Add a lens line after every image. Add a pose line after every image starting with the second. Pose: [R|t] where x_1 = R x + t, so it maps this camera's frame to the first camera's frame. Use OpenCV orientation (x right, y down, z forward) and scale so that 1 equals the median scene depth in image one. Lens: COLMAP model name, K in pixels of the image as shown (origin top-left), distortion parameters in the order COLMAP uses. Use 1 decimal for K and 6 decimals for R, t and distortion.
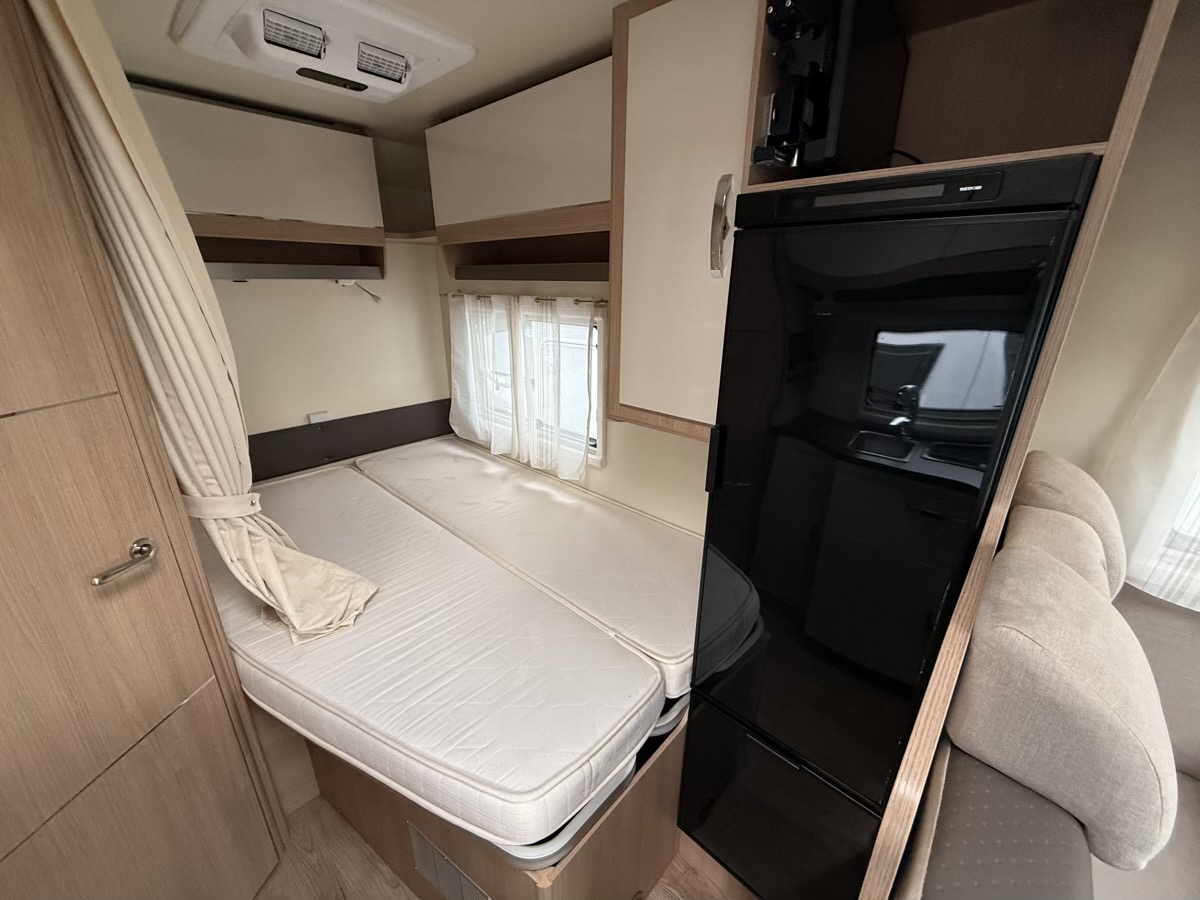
lens RADIAL K [[476.2, 0, 600.3], [0, 476.2, 449.2], [0, 0, 1]] dist [-0.002601, -0.000258]
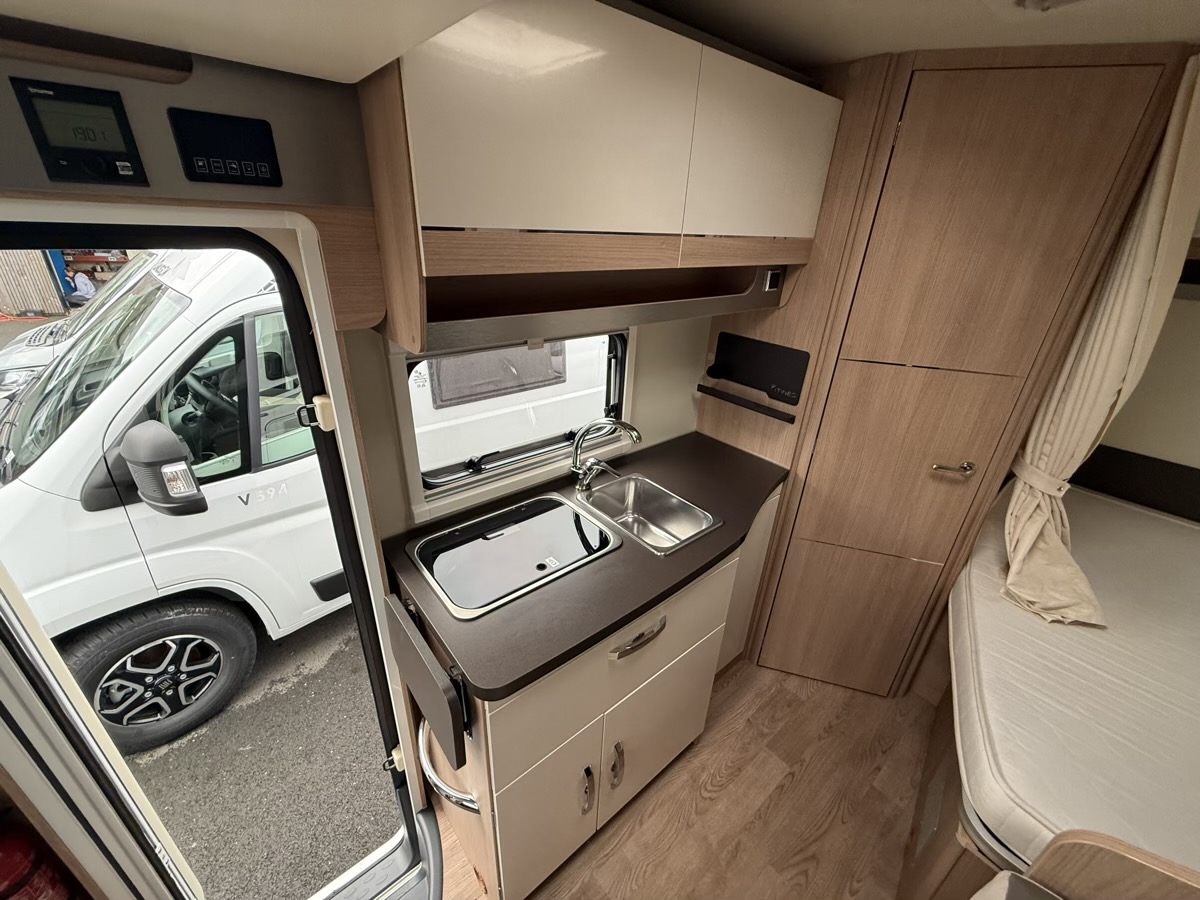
lens RADIAL K [[476.2, 0, 597.8], [0, 476.2, 452.3], [0, 0, 1]] dist [-0.002601, -0.000258]
pose [[-0.121126, 0.406180, -0.905730, 0.510661], [-0.378207, 0.824738, 0.420437, -0.030593], [0.917763, 0.393479, 0.053723, -0.210056]]
